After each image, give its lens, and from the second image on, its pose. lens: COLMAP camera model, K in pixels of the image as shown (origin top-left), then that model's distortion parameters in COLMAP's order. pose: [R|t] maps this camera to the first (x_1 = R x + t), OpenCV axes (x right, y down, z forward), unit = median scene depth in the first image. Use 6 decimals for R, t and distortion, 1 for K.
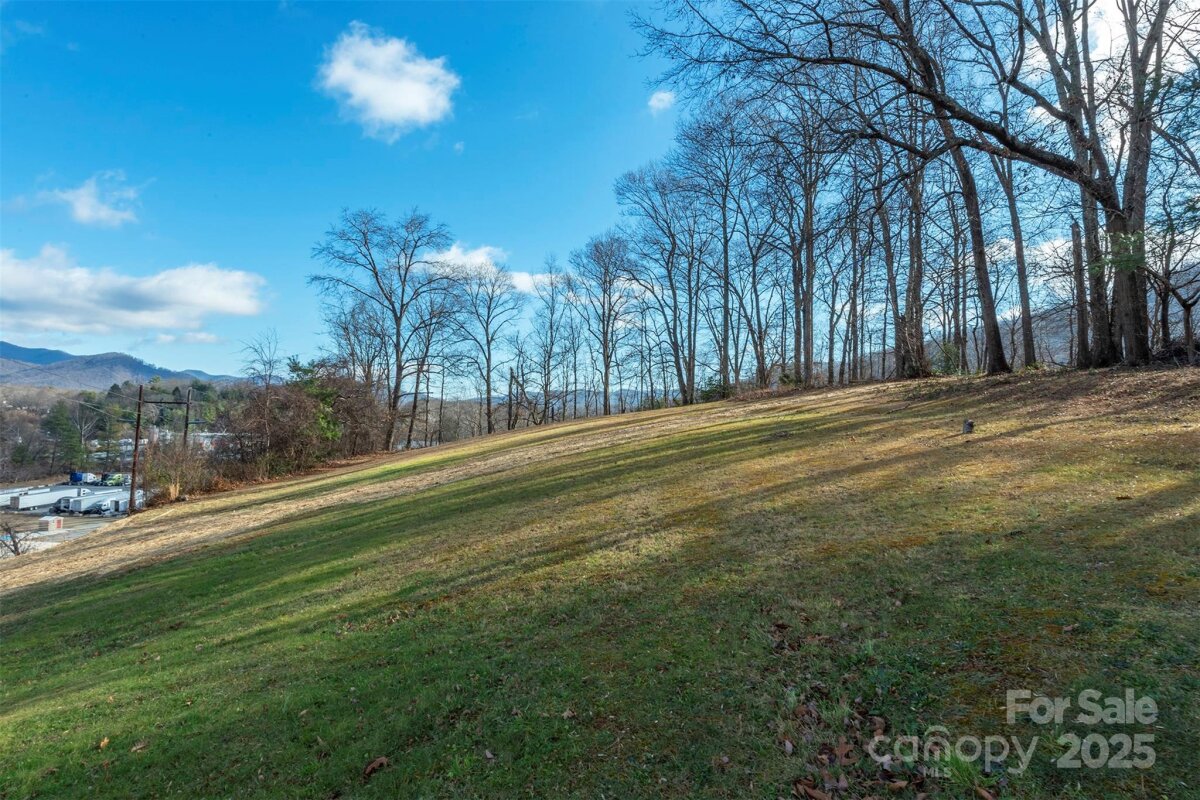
lens RADIAL K [[625.4, 0, 610.9], [0, 625.4, 396.2], [0, 0, 1]] dist [-0.004644, -0.000997]
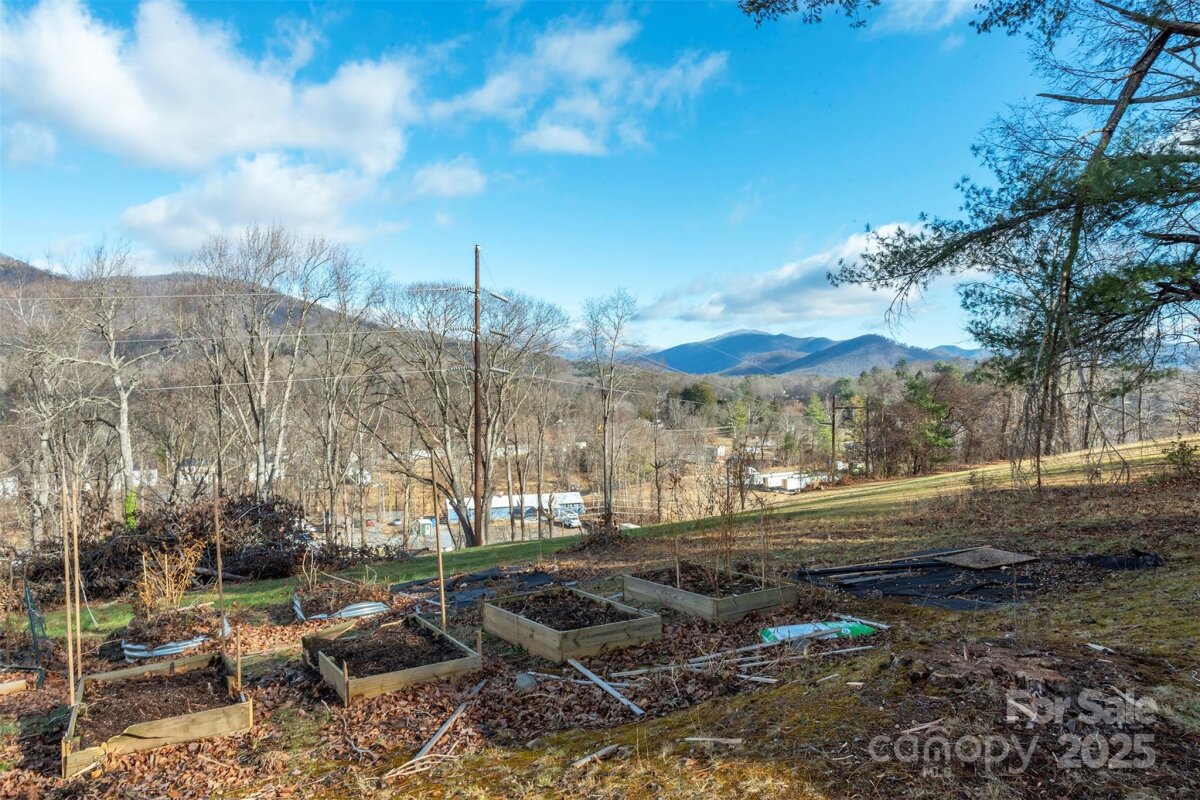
lens RADIAL K [[812.4, 0, 615.8], [0, 812.4, 386.1], [0, 0, 1]] dist [0.027590, -0.015324]
pose [[0.553862, -0.036947, -0.831788, 0.260562], [0.055874, 0.998412, -0.007143, -0.035944], [0.830732, -0.042519, 0.555047, -0.186270]]
